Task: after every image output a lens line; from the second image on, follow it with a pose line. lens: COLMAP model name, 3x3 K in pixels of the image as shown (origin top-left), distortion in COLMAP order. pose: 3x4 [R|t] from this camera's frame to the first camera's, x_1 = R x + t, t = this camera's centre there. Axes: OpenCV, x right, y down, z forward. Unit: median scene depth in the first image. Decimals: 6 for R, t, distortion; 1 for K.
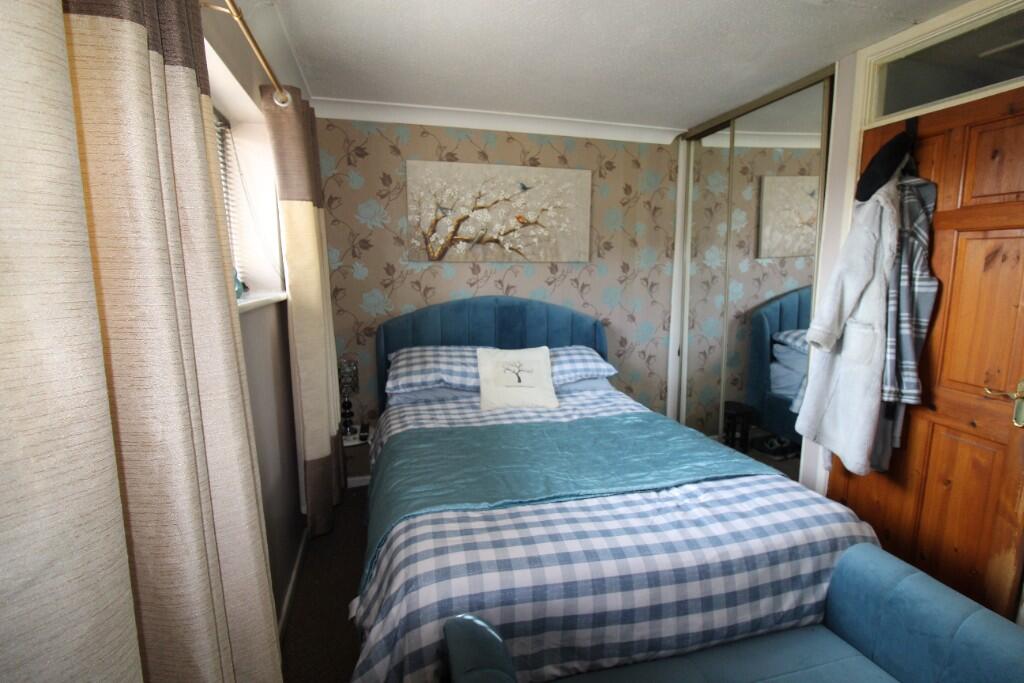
lens RADIAL K [[471.6, 0, 514.2], [0, 471.6, 330.7], [0, 0, 1]] dist [0.002908, -0.018836]
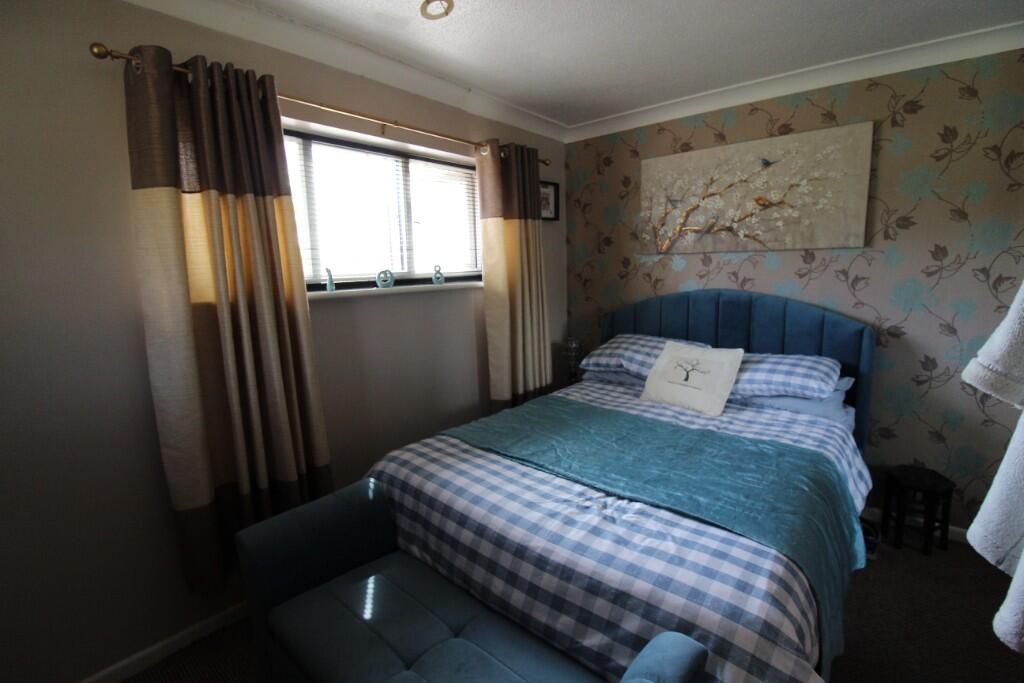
lens RADIAL K [[471.6, 0, 514.2], [0, 471.6, 330.7], [0, 0, 1]] dist [0.002908, -0.018836]
pose [[0.568031, 0.098950, -0.817037, 0.511298], [-0.082072, 0.994608, 0.063396, -0.019513], [0.818905, 0.031045, 0.573089, 0.154845]]
